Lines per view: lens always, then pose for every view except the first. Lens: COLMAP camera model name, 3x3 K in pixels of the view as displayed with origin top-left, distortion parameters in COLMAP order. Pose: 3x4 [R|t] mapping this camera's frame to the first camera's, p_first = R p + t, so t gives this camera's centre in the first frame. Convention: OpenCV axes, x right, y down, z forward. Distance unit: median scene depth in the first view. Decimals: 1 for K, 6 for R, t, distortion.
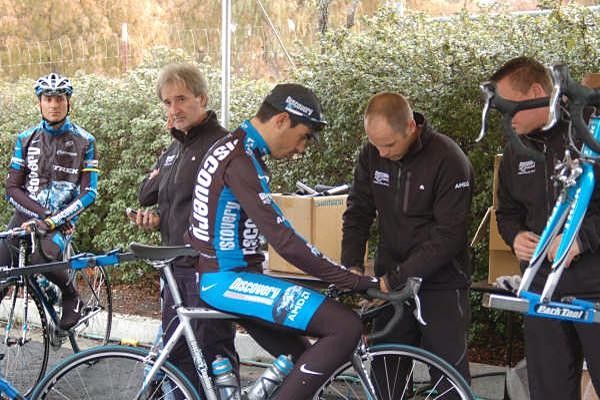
lens RADIAL K [[1045.3, 0, 299.3], [0, 1045.3, 200.0], [0, 0, 1]] dist [-0.049681, 0.000000]
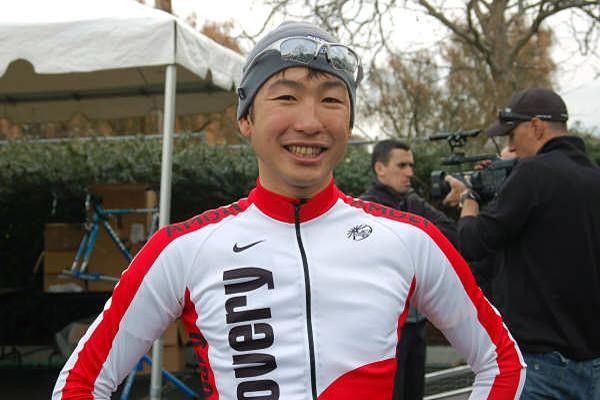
lens RADIAL K [[1045.3, 0, 300.4], [0, 1045.3, 201.0], [0, 0, 1]] dist [-0.049681, 0.000000]
pose [[0.886354, -0.018765, 0.462627, -0.525363], [0.054494, 0.996462, -0.063987, 0.115517], [-0.459789, 0.081925, 0.884241, -1.721502]]
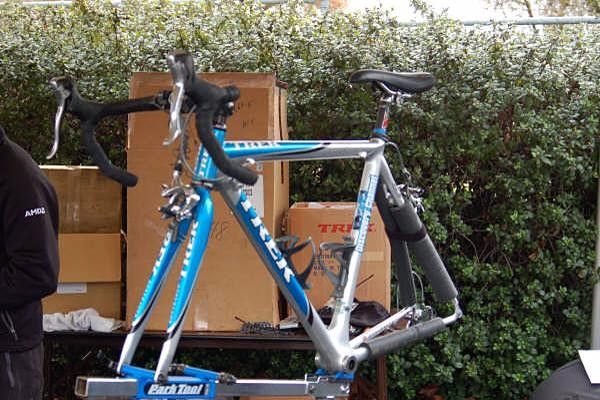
lens RADIAL K [[1045.3, 0, 299.1], [0, 1045.3, 200.3], [0, 0, 1]] dist [-0.049681, 0.000000]
pose [[0.881813, -0.024254, 0.470974, -0.017989], [0.024950, 0.999677, 0.004765, -0.027949], [-0.470938, 0.007549, 0.882134, 0.301332]]
